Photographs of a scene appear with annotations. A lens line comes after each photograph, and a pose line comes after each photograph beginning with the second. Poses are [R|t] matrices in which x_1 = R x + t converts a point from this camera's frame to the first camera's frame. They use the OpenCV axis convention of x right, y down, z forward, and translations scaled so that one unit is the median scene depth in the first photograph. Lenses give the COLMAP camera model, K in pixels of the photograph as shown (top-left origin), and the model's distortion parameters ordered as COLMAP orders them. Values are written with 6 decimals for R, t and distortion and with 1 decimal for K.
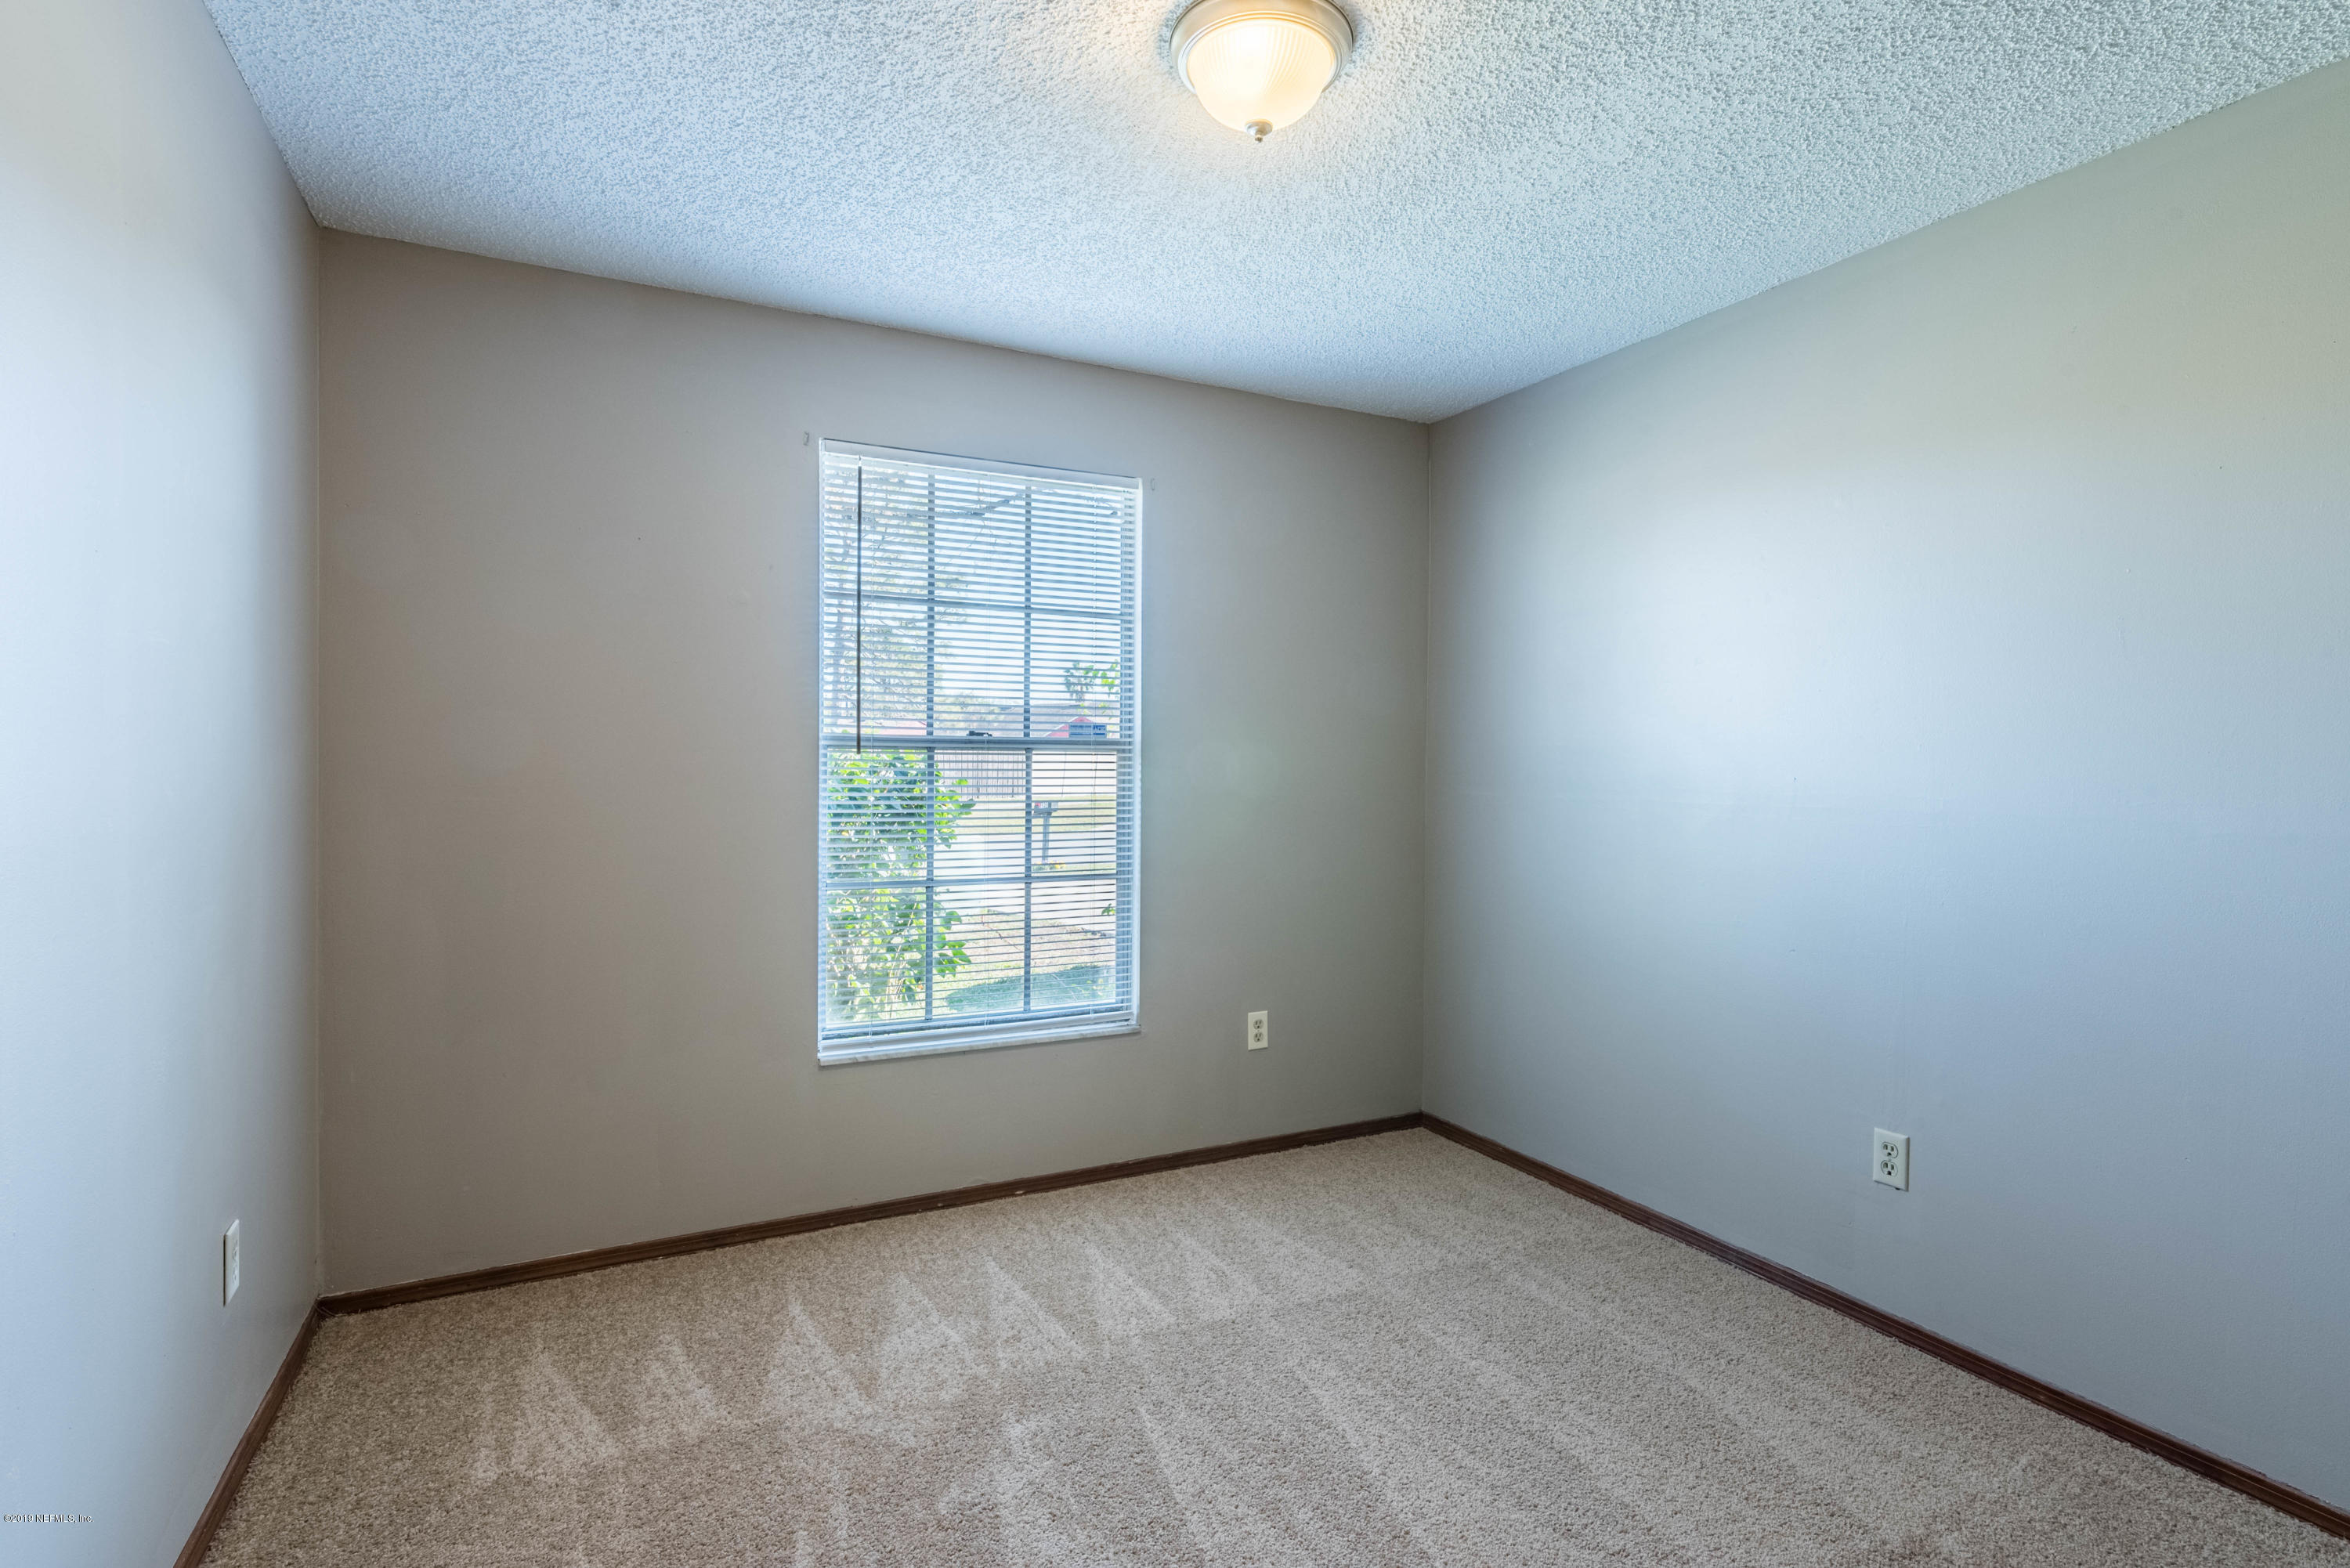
lens RADIAL K [[1084.6, 0, 1175.0], [0, 1084.6, 784.0], [0, 0, 1]] dist [0.000025, -0.000023]
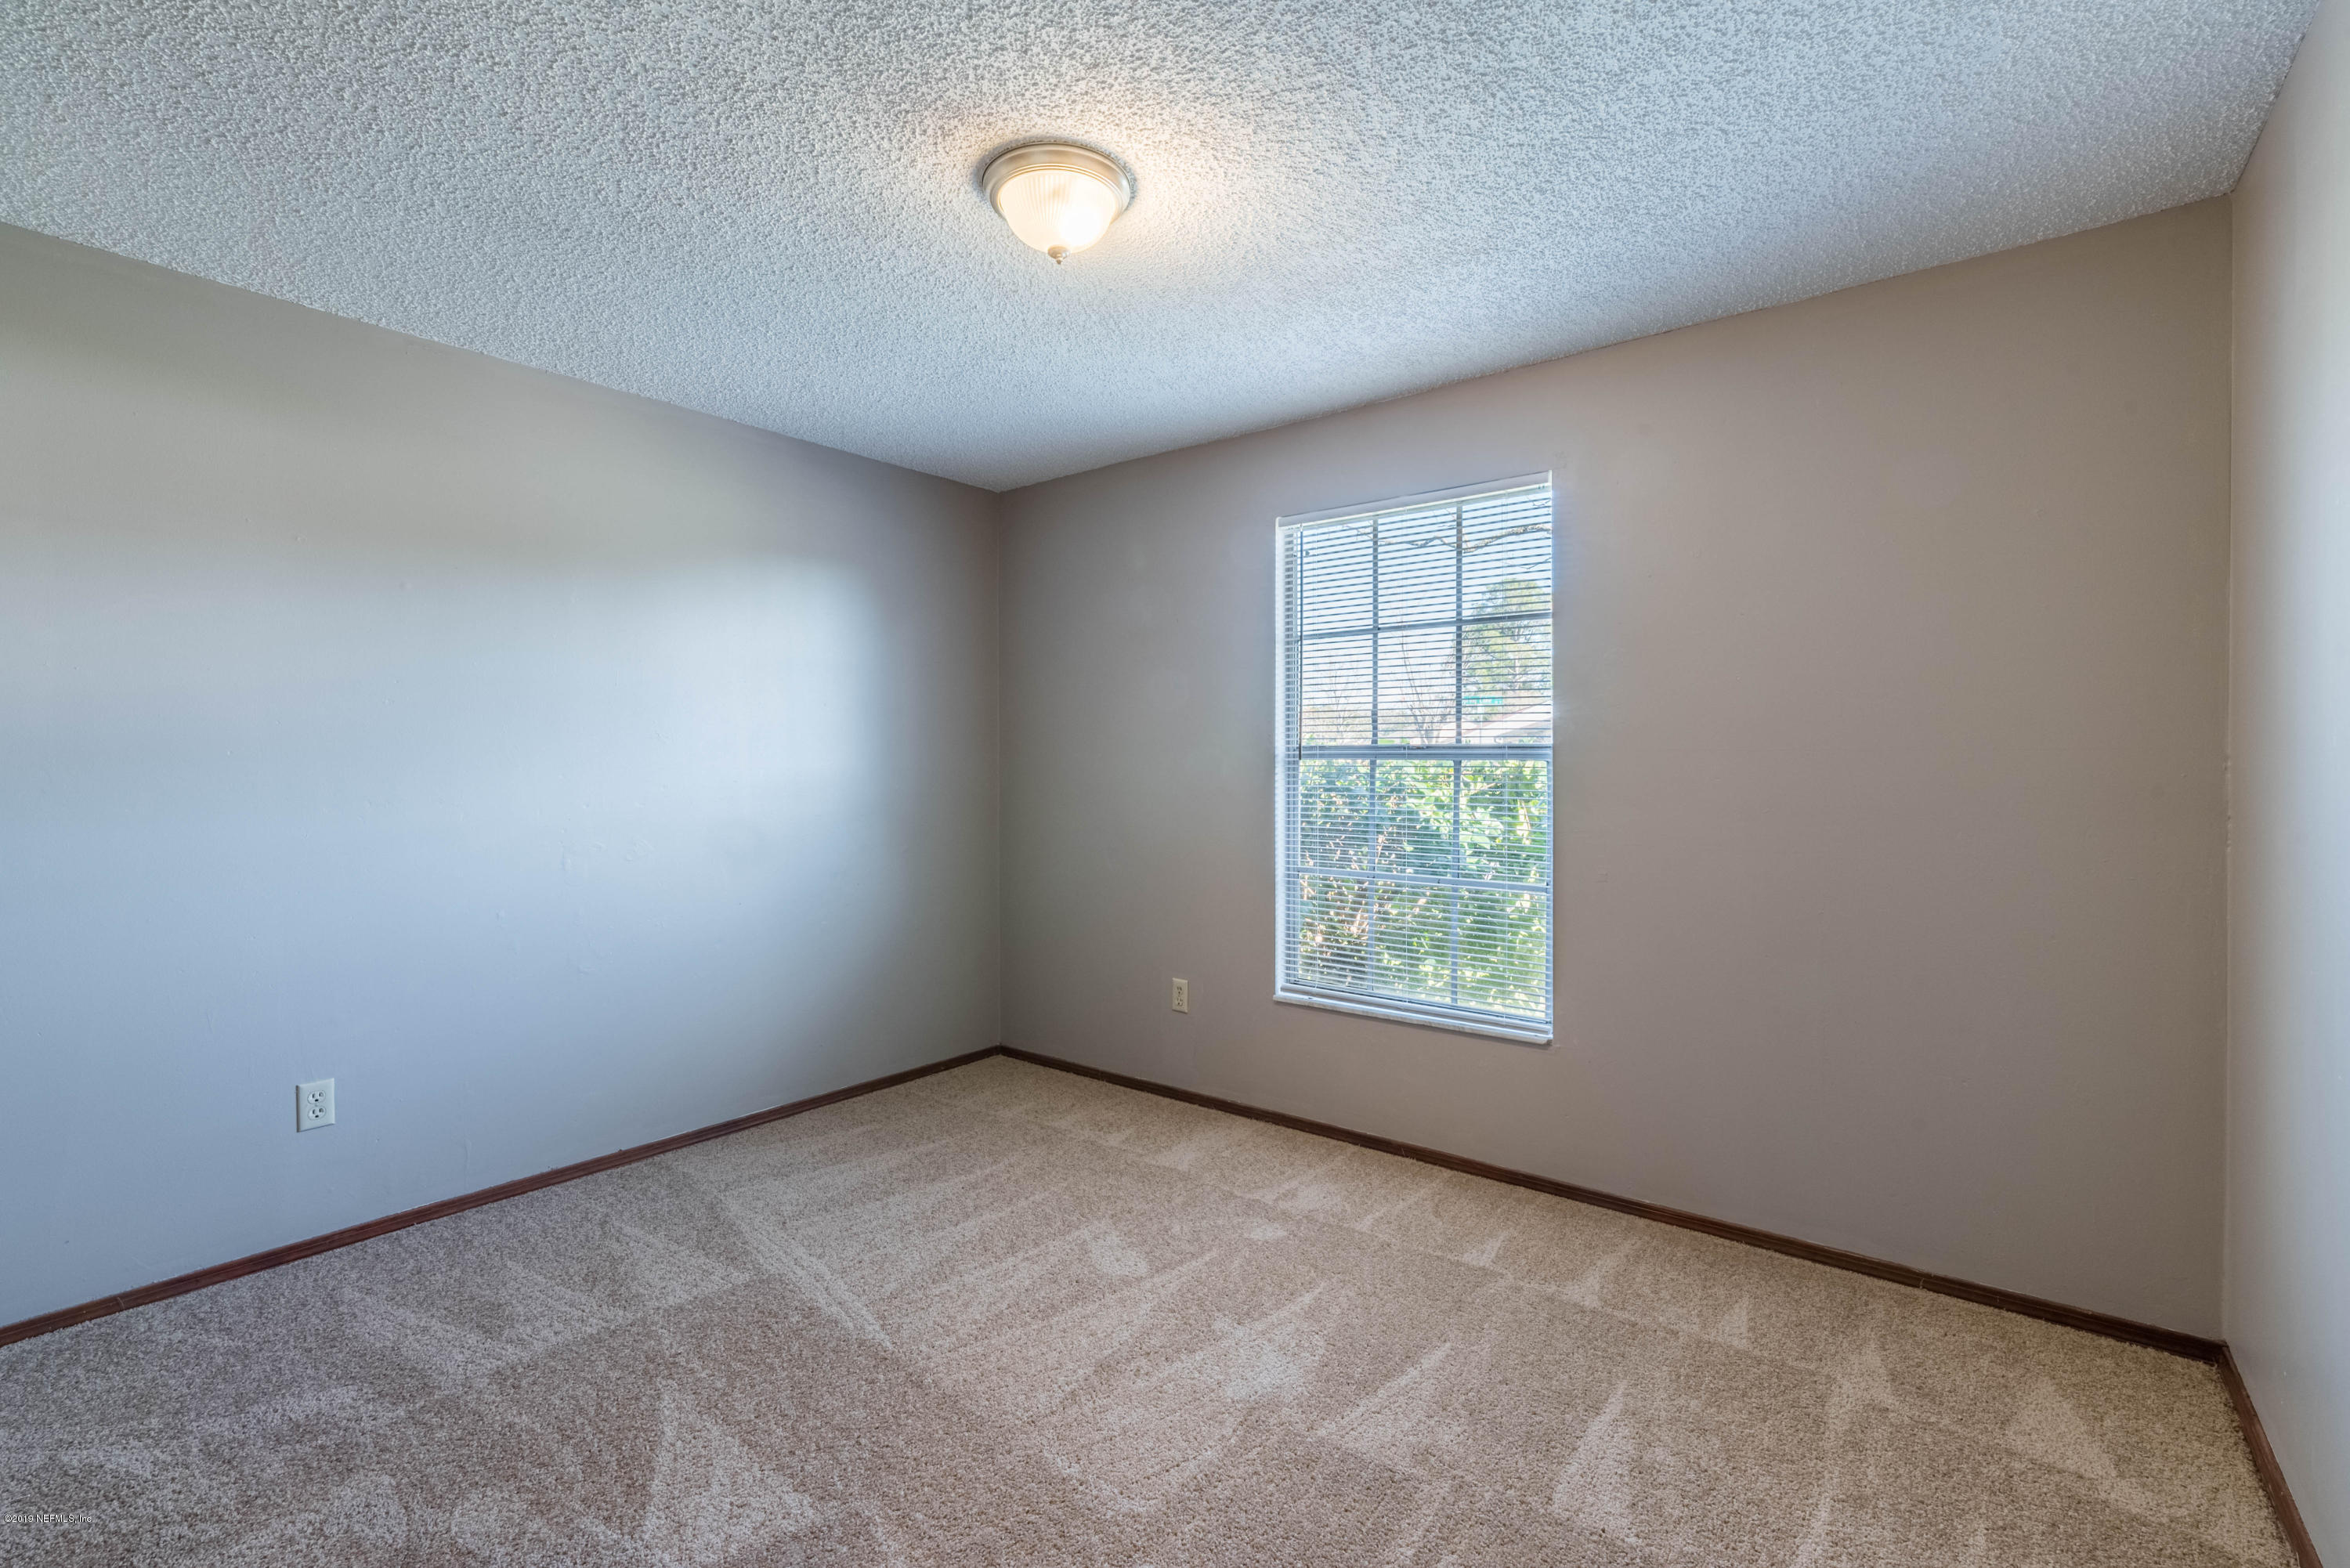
lens RADIAL K [[1007.4, 0, 1175.0], [0, 1007.4, 784.0], [0, 0, 1]] dist [0.001280, -0.000971]
pose [[0.457463, 0.006541, -0.889205, 0.694690], [-0.014422, 0.999896, -0.000064, 0.001481], [0.889112, 0.012854, 0.457510, 0.336824]]
